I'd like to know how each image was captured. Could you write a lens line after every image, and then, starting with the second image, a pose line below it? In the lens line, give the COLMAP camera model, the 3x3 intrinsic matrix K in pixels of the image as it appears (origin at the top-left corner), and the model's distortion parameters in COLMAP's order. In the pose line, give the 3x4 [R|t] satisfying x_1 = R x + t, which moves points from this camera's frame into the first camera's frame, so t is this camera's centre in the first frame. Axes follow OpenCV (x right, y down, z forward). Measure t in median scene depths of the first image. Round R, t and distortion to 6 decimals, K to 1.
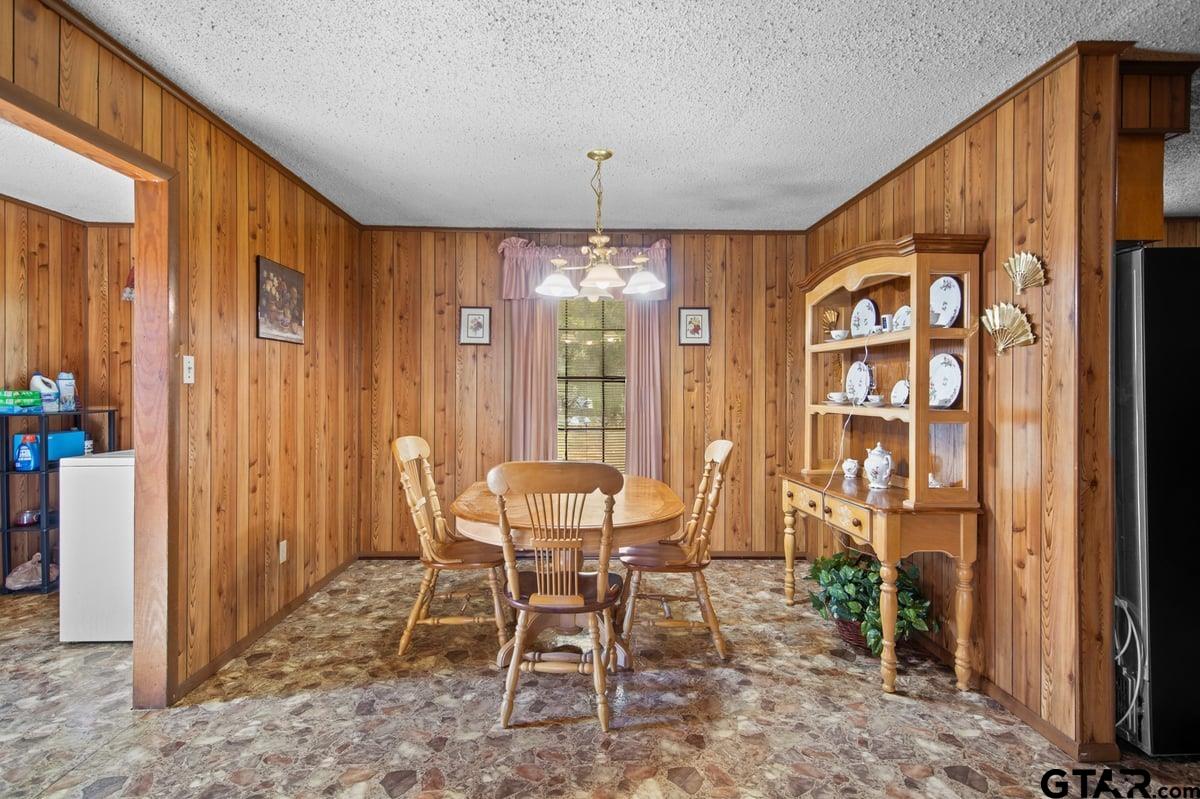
lens RADIAL K [[627.4, 0, 598.4], [0, 627.4, 395.7], [0, 0, 1]] dist [0.009837, -0.000031]
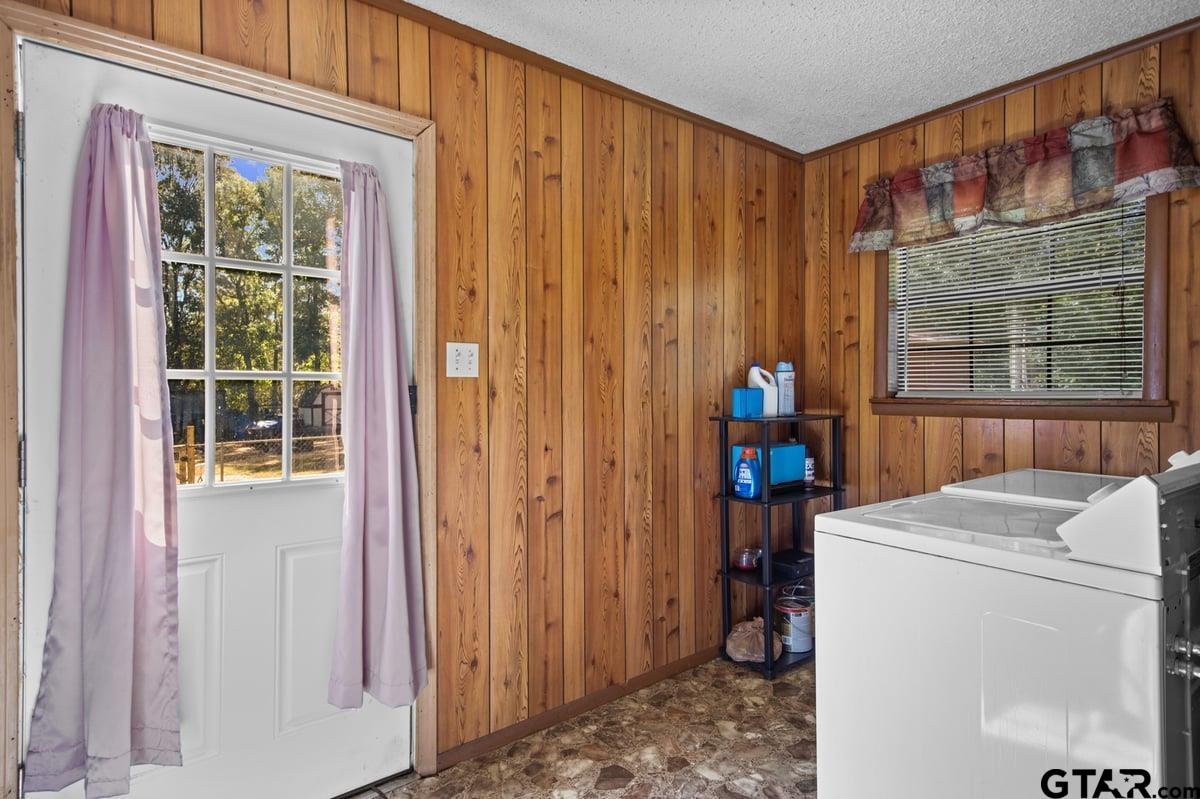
lens RADIAL K [[627.4, 0, 598.4], [0, 627.4, 395.7], [0, 0, 1]] dist [0.009837, -0.000031]
pose [[0.615831, -0.008594, -0.787831, -0.404453], [-0.002159, 0.999918, -0.012595, 0.010727], [0.787875, 0.009457, 0.615762, 0.387607]]
